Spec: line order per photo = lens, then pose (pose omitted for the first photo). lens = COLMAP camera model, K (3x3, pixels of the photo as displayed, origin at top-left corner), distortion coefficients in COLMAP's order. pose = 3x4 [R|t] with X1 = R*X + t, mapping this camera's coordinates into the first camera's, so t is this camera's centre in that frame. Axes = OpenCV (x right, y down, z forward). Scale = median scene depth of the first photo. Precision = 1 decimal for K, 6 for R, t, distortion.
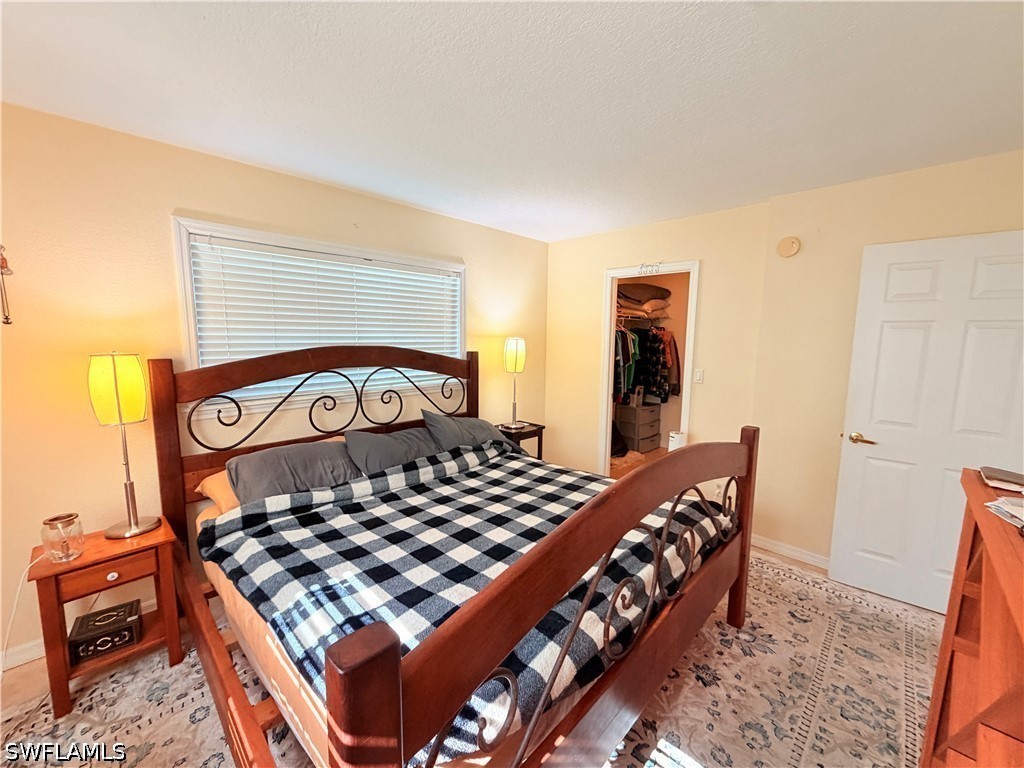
lens RADIAL K [[408.0, 0, 512.3], [0, 408.0, 383.5], [0, 0, 1]] dist [-0.000744, -0.000114]
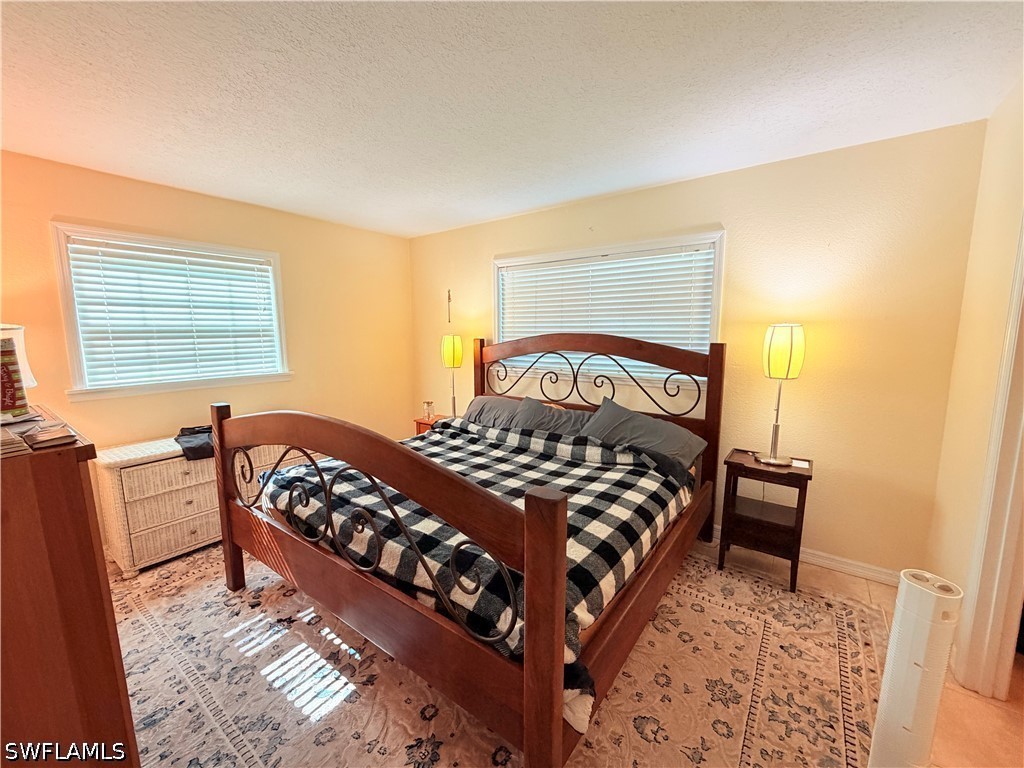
lens RADIAL K [[408.0, 0, 514.1], [0, 408.0, 387.1], [0, 0, 1]] dist [-0.000744, -0.000114]
pose [[0.140247, 0.127252, -0.981905, 0.711017], [-0.112273, 0.987354, 0.111922, -0.047021], [0.983731, 0.094544, 0.152760, 0.598665]]
